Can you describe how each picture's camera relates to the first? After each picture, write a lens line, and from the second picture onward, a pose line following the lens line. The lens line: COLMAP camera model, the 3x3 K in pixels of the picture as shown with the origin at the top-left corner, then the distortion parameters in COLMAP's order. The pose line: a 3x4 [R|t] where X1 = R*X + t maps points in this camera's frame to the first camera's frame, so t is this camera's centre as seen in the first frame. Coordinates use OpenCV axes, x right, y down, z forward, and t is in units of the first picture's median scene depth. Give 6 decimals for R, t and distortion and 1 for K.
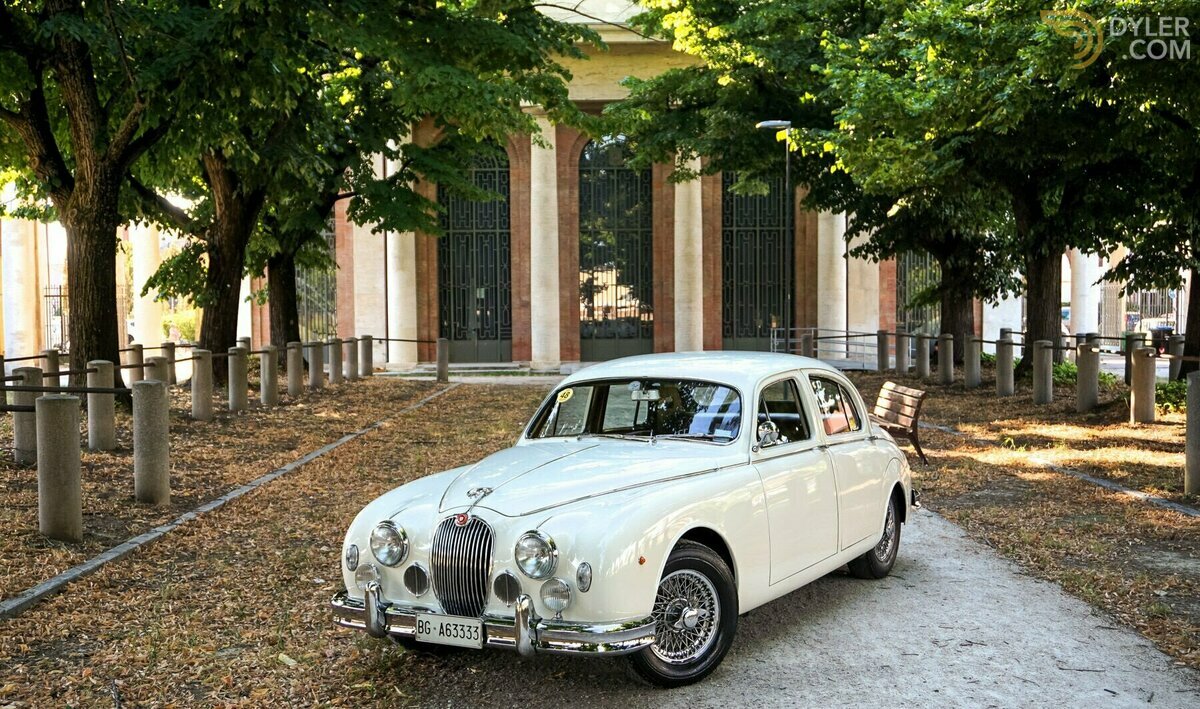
lens RADIAL K [[1409.8, 0, 600.0], [0, 1409.8, 354.5], [0, 0, 1]] dist [0.011736, 0.007959]
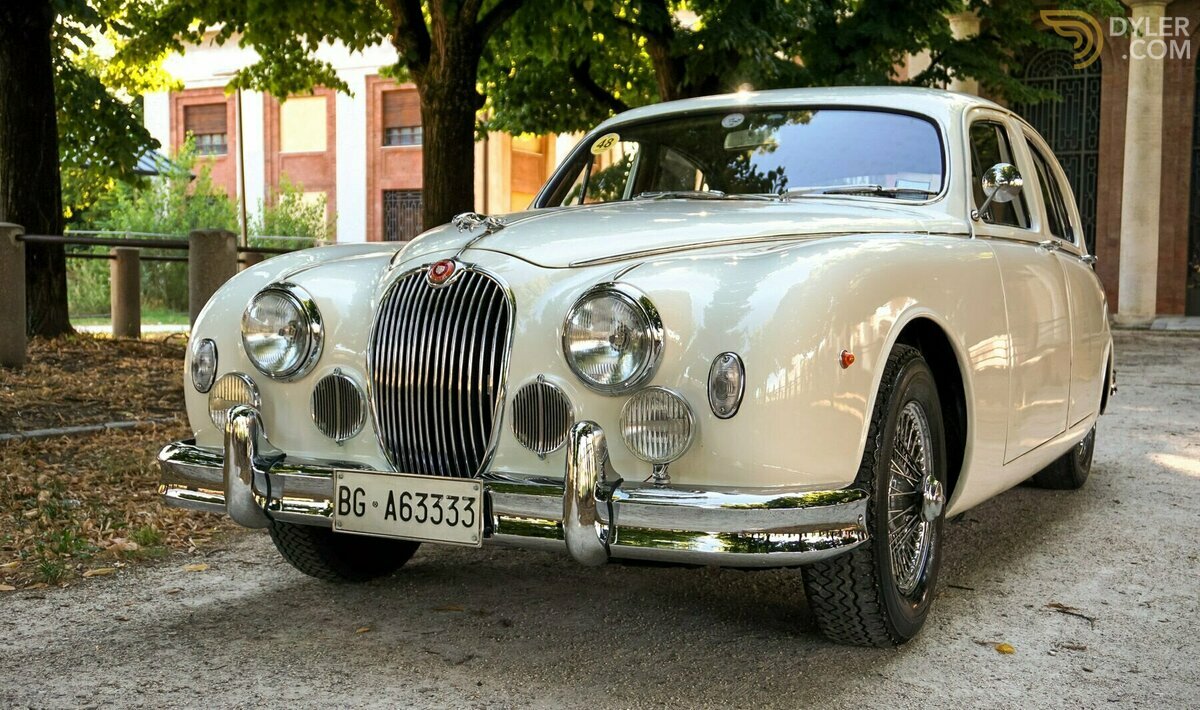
lens RADIAL K [[1409.8, 0, 600.0], [0, 1409.8, 355.0], [0, 0, 1]] dist [0.011736, 0.007959]
pose [[0.880089, 0.036999, -0.473366, 0.084547], [-0.032483, 0.999315, 0.017716, 0.027028], [0.473697, -0.000215, 0.880688, 0.190228]]
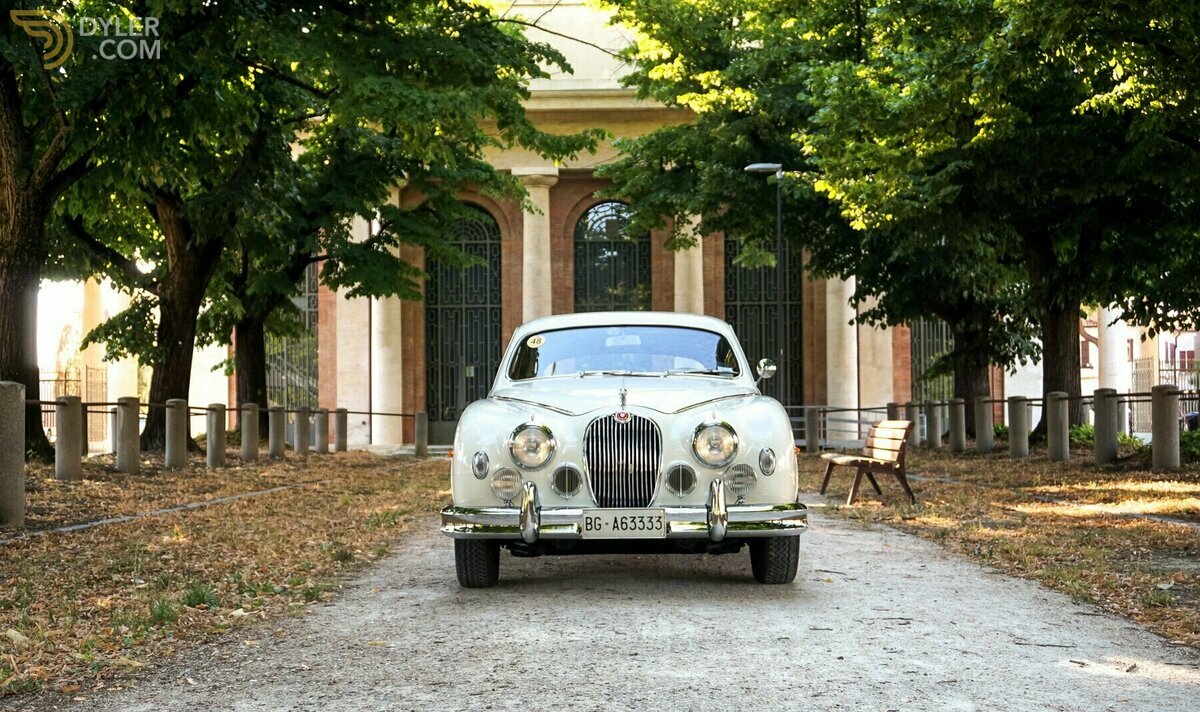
lens RADIAL K [[1430.7, 0, 600.0], [0, 1430.7, 356.0], [0, 0, 1]] dist [0.007664, -0.013290]
pose [[0.999738, -0.001972, -0.022800, 0.029307], [0.000043, 0.996439, -0.084316, 0.032552], [0.022885, 0.084293, 0.996178, 0.052760]]
